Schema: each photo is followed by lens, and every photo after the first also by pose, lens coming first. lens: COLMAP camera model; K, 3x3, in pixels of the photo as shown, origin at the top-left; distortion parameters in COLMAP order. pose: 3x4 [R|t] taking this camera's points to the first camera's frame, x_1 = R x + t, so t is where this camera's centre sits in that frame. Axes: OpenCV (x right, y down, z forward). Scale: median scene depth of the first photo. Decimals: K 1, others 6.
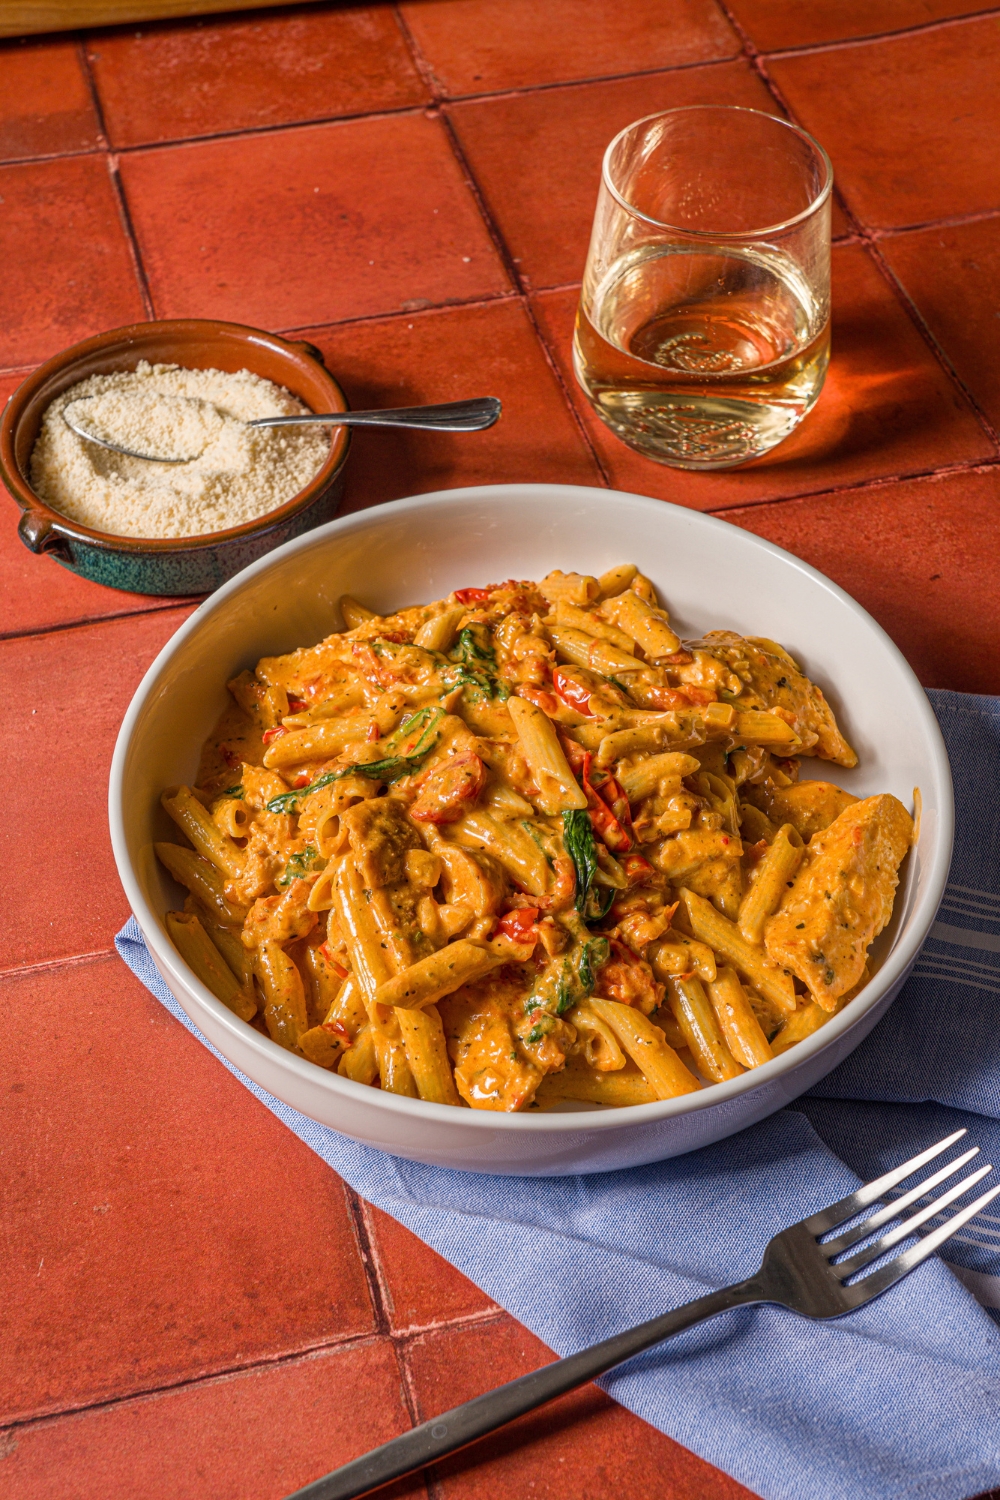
lens RADIAL K [[2109.6, 0, 500.0], [0, 2109.6, 750.0], [0, 0, 1]] dist [0.031908, 0.033355]
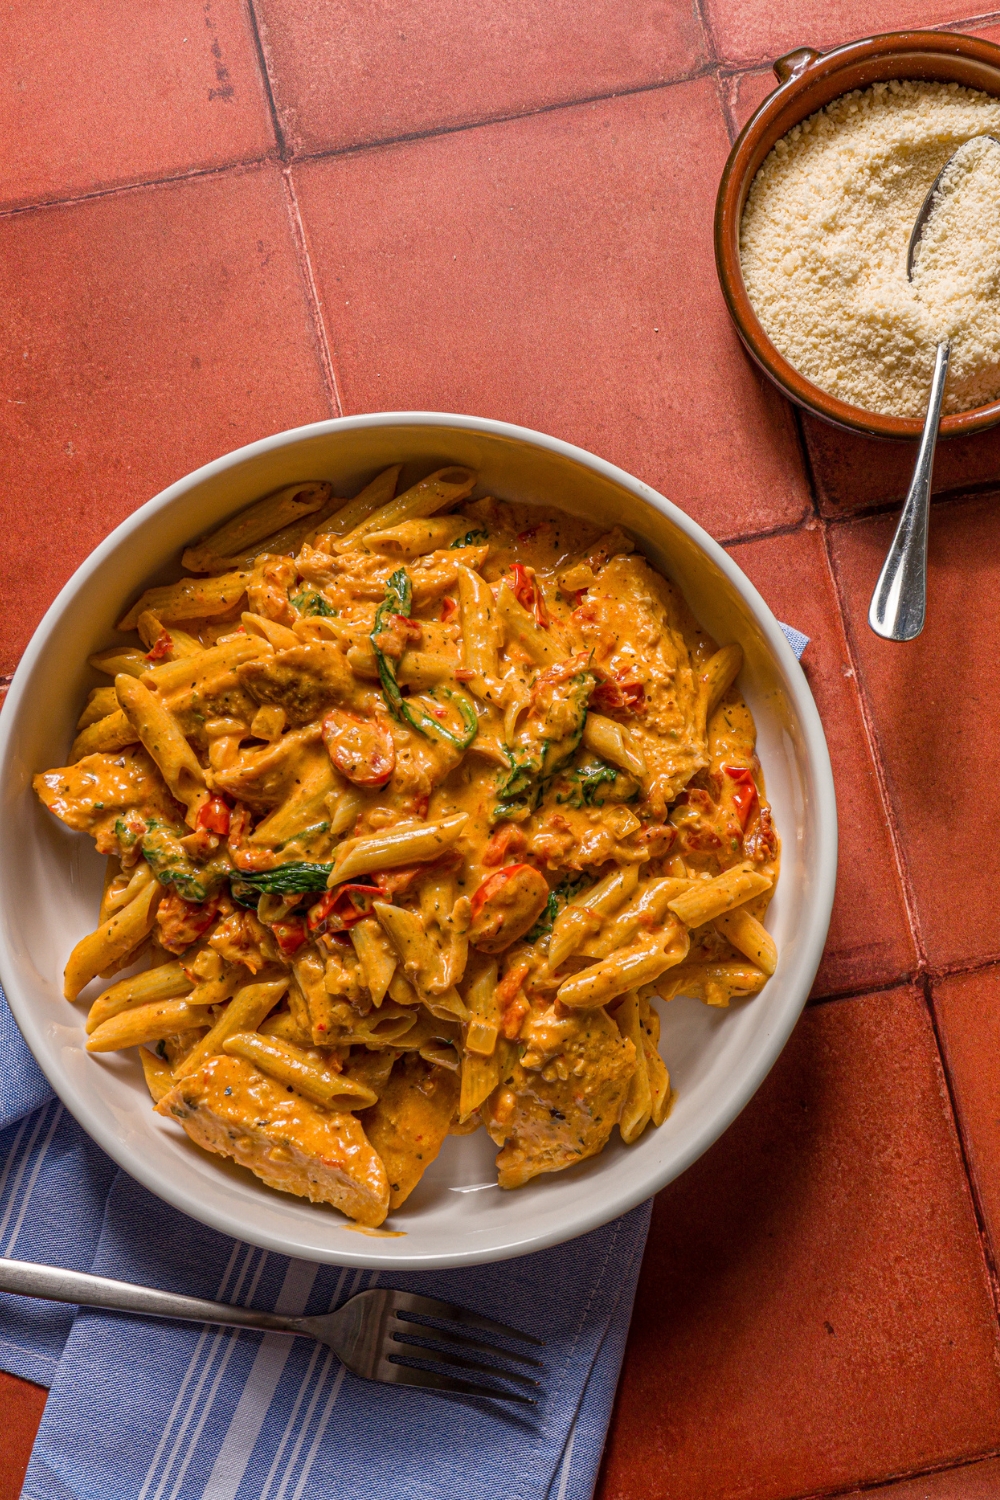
lens RADIAL K [[2034.3, 0, 500.0], [0, 2034.3, 750.0], [0, 0, 1]] dist [0.023247, 0.001234]
pose [[-0.038458, 0.997206, -0.064047, 0.035042], [-0.750996, 0.013438, 0.660169, -0.667191], [0.659185, 0.073488, 0.748381, 0.332060]]
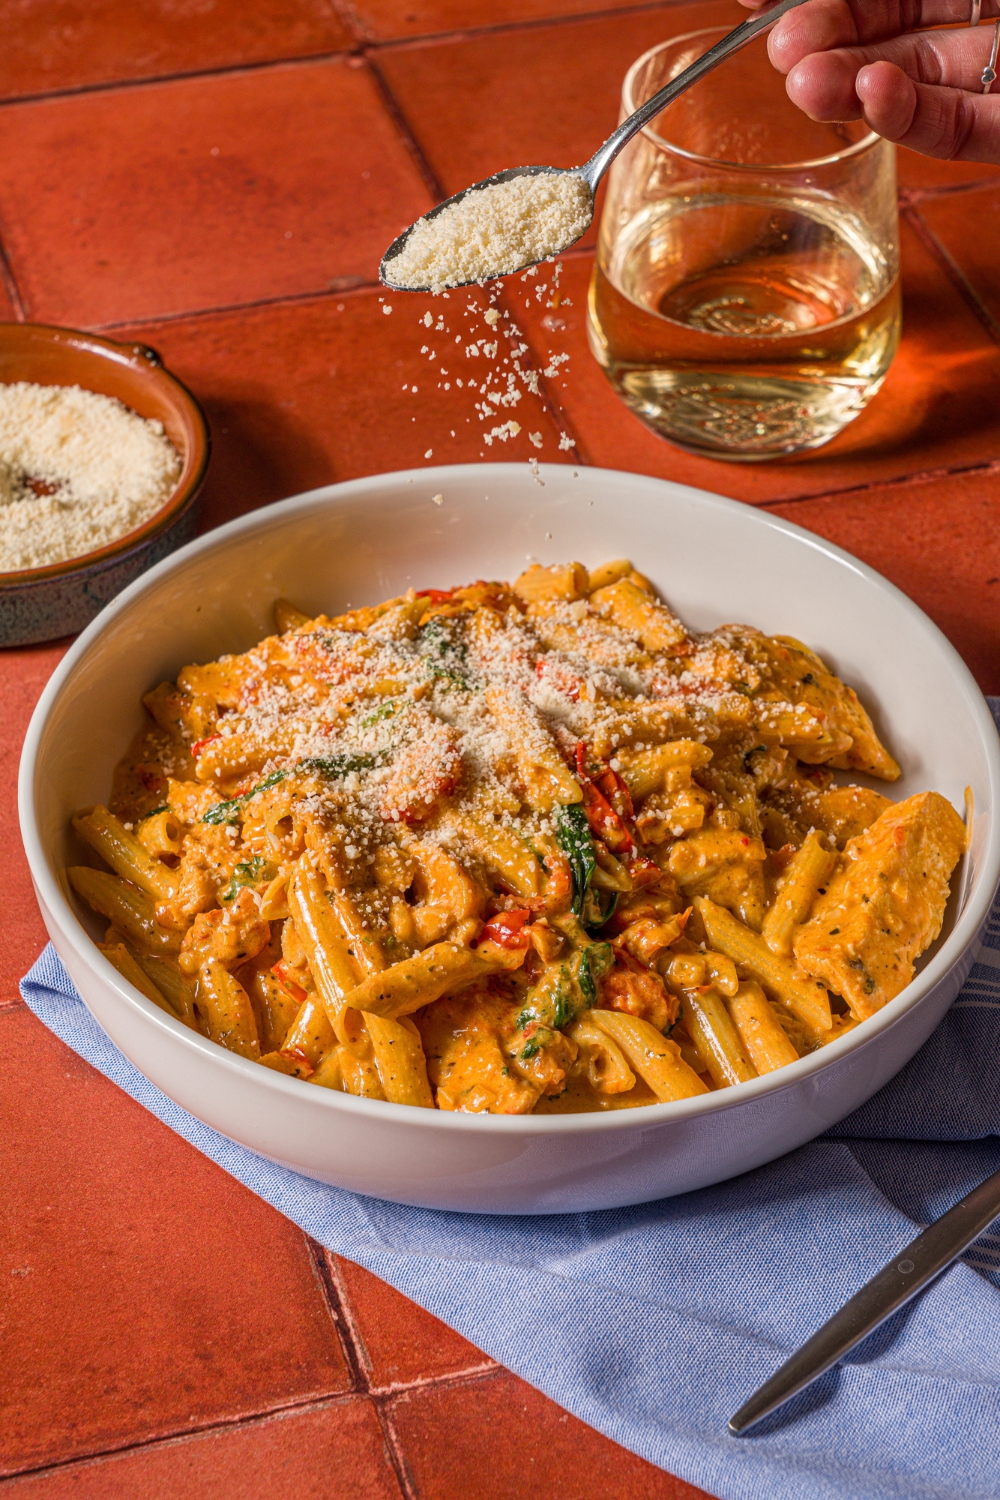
lens RADIAL K [[3399.8, 0, 500.0], [0, 3399.8, 750.0], [0, 0, 1]] dist [0.021676, 0.535640]
pose [[0.999357, -0.016331, 0.031924, -0.036040], [0.020051, 0.992585, -0.119886, 0.171973], [-0.029729, 0.120449, 0.992274, -0.372174]]
